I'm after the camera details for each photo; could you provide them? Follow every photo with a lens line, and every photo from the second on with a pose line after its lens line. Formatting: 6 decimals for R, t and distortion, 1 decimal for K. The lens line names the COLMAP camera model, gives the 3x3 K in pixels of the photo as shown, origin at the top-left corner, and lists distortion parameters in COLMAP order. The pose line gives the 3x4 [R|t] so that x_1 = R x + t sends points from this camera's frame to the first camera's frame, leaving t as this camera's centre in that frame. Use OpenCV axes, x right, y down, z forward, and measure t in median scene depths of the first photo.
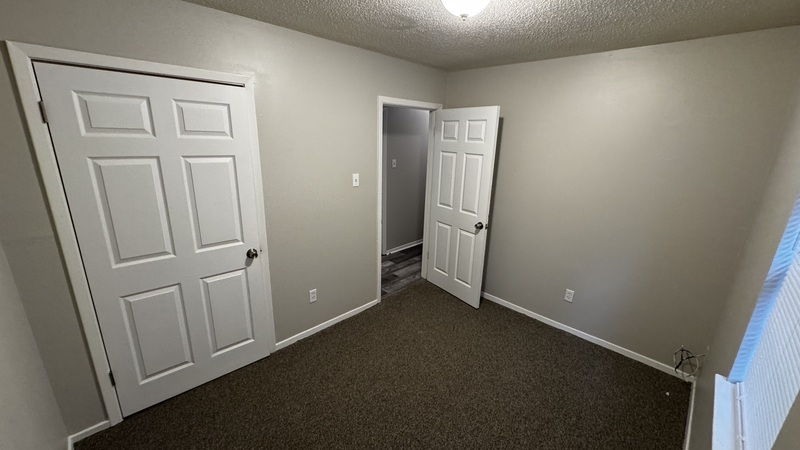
lens RADIAL K [[317.2, 0, 401.0], [0, 317.2, 228.2], [0, 0, 1]] dist [0.021447, -0.013679]
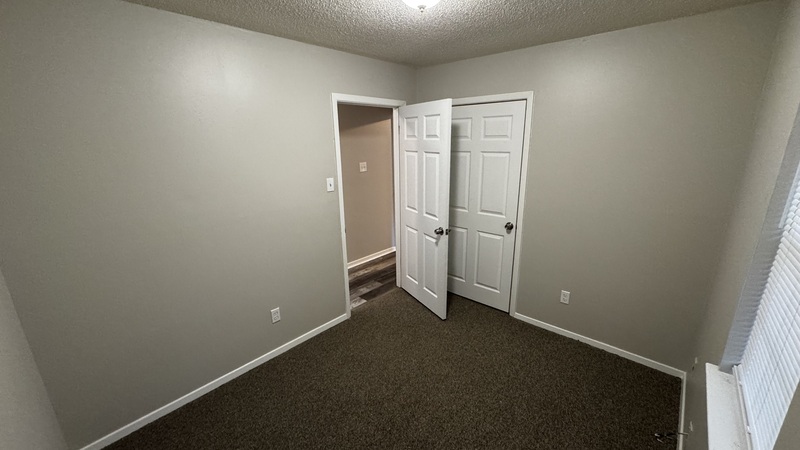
lens RADIAL K [[317.6, 0, 417.2], [0, 317.6, 220.6], [0, 0, 1]] dist [0.020478, 0.000208]
pose [[0.996529, -0.054658, 0.062796, 0.103165], [0.056150, 0.998175, -0.022232, -0.016652], [-0.061466, 0.025681, 0.997779, 0.082133]]
